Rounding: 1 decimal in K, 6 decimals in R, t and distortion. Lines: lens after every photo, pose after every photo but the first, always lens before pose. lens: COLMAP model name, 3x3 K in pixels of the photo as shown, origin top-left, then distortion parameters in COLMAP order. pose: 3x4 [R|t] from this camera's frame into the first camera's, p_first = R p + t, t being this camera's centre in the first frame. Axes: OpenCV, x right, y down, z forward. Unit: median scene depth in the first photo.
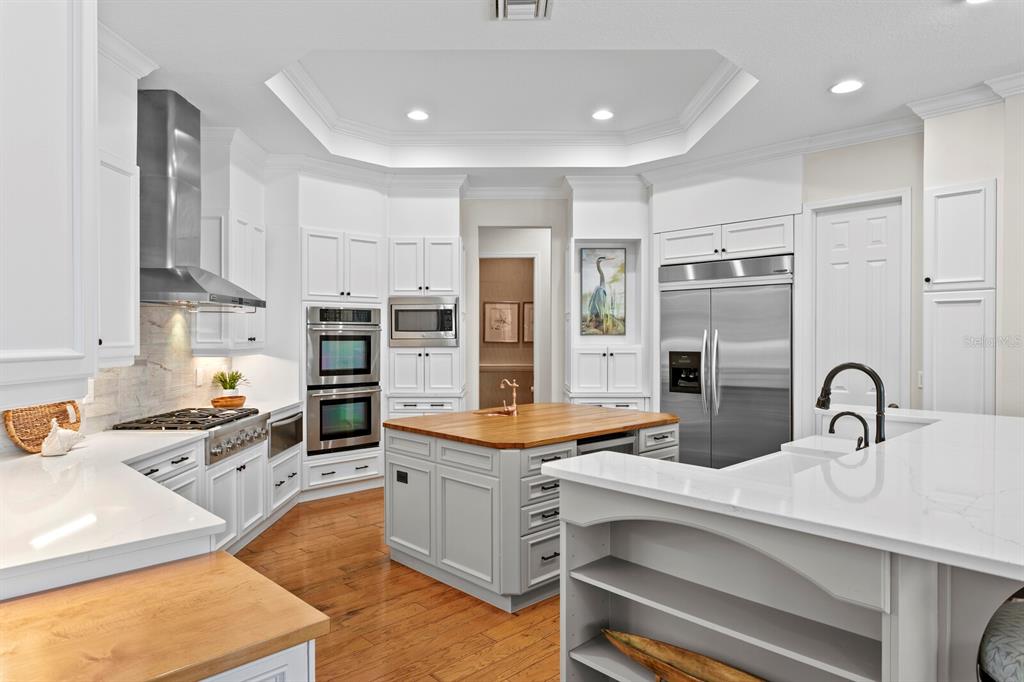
lens RADIAL K [[626.2, 0, 497.5], [0, 626.2, 343.2], [0, 0, 1]] dist [-0.017739, 0.008277]
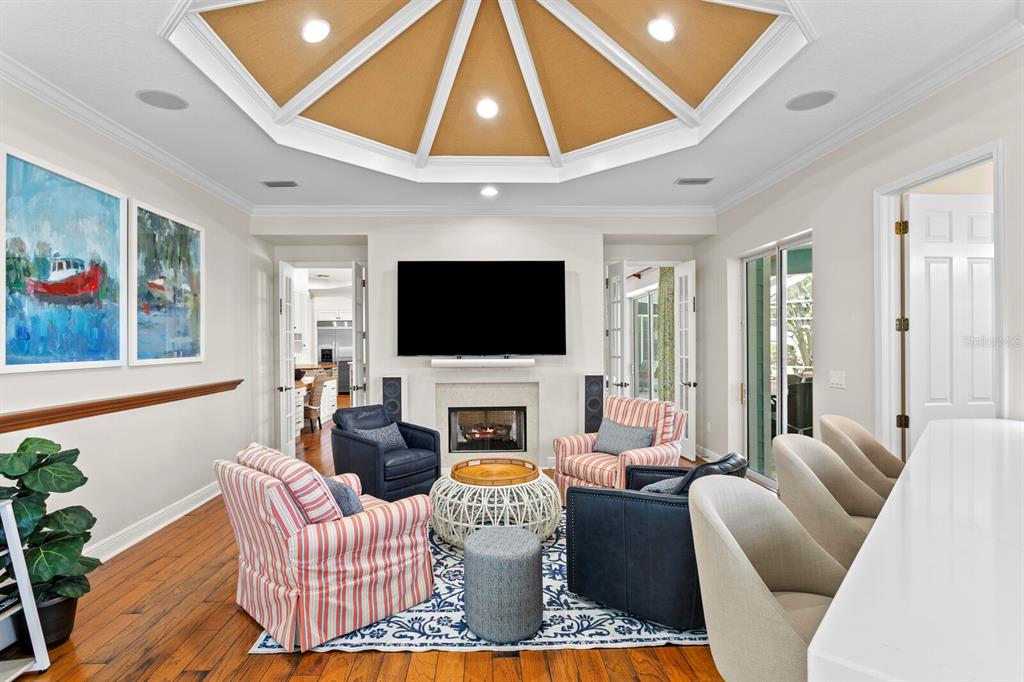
lens RADIAL K [[509.5, 0, 508.0], [0, 509.5, 342.6], [0, 0, 1]] dist [-0.002899, 0.001876]
pose [[0.655466, -0.004893, 0.755209, -0.944453], [0.018575, 0.999781, -0.009644, 0.020252], [-0.754996, 0.020350, 0.655414, -1.237711]]
